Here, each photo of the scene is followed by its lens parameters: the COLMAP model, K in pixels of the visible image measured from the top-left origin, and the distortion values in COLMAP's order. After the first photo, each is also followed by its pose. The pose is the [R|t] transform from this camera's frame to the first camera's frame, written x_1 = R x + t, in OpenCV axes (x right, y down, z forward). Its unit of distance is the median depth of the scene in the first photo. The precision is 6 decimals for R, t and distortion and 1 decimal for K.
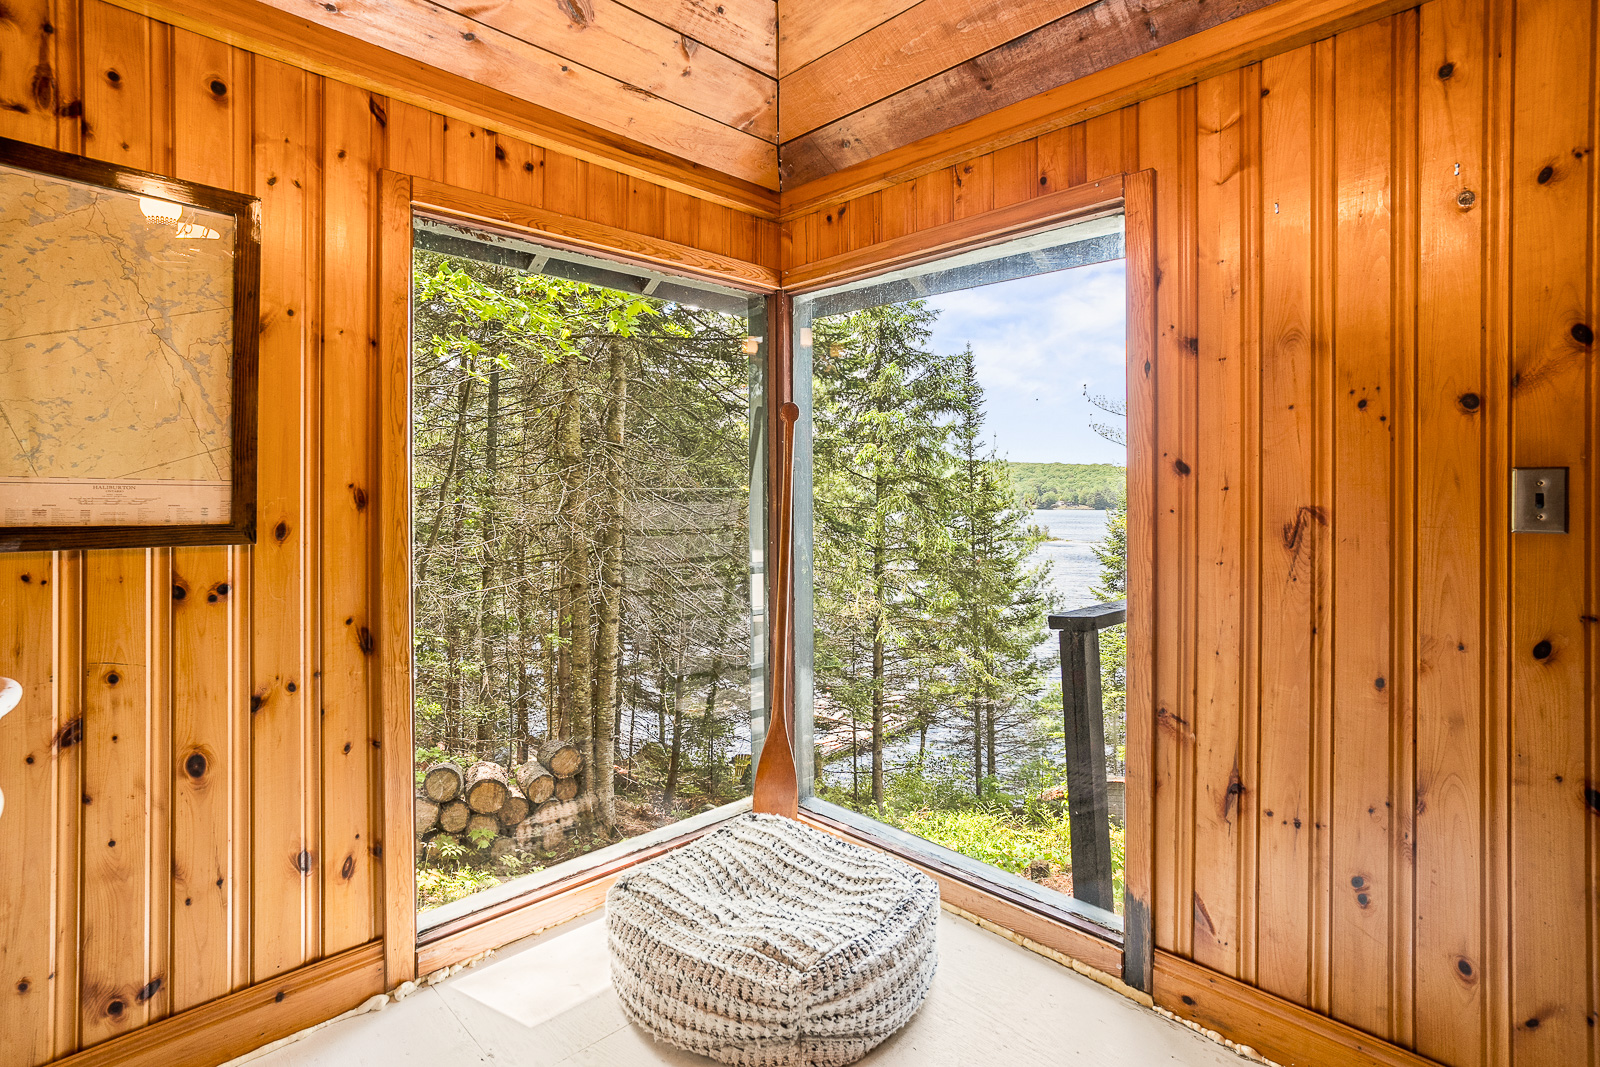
lens RADIAL K [[781.4, 0, 798.6], [0, 781.4, 486.8], [0, 0, 1]] dist [0.002175, 0.003954]
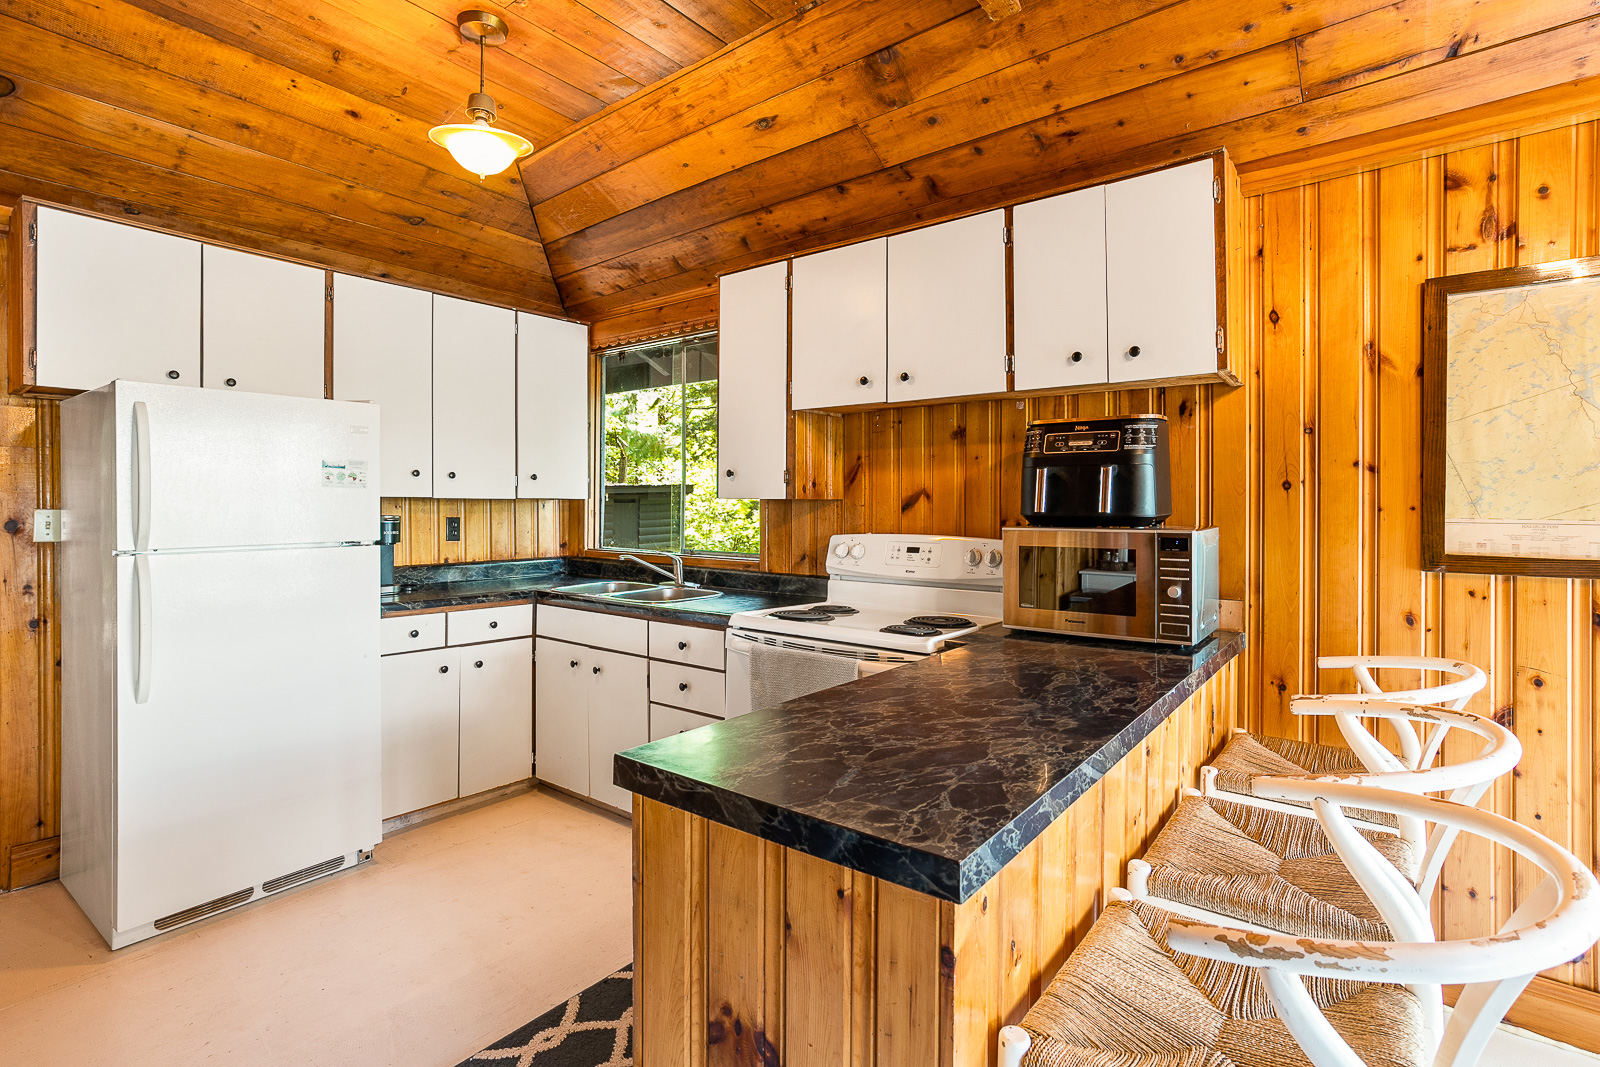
lens RADIAL K [[781.4, 0, 801.3], [0, 781.4, 523.3], [0, 0, 1]] dist [0.002175, 0.003954]
pose [[0.100659, 0.000448, -0.994921, 0.233496], [-0.005049, 0.999987, -0.000061, 0.001440], [0.994908, 0.005030, 0.100660, -0.272461]]
